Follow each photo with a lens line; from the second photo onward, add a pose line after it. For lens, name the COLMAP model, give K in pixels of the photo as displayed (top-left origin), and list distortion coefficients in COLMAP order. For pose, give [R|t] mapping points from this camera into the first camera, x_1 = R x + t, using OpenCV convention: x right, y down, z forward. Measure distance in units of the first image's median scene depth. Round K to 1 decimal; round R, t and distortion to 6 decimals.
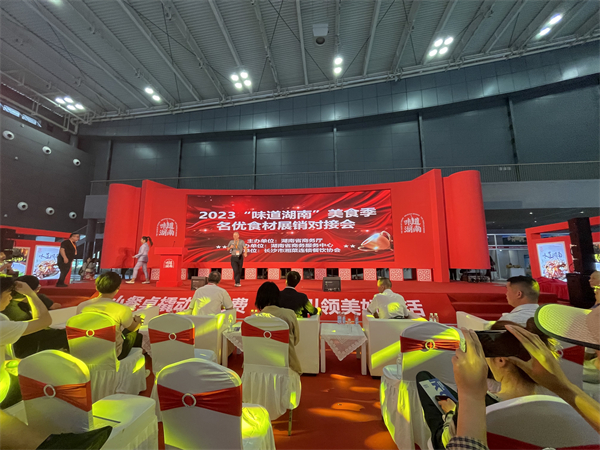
lens RADIAL K [[242.9, 0, 300.0], [0, 242.9, 225.0], [0, 0, 1]] dist [-0.000855, -0.000049]
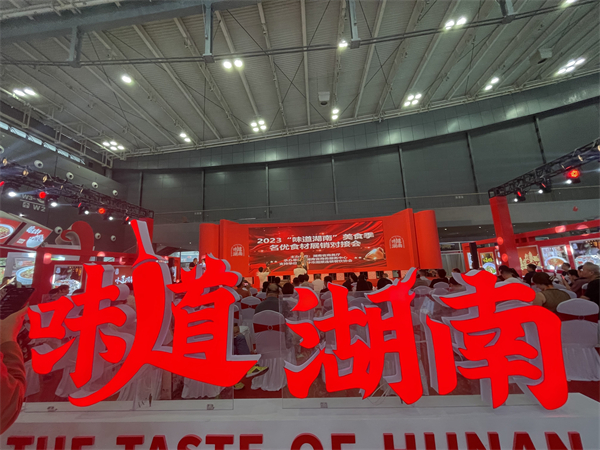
lens RADIAL K [[242.9, 0, 300.0], [0, 242.9, 225.0], [0, 0, 1]] dist [-0.000855, -0.000049]
pose [[0.998384, -0.036868, 0.043253, -0.105519], [0.038149, 0.998846, -0.029170, -0.042461], [-0.042127, 0.030773, 0.998638, -0.253902]]
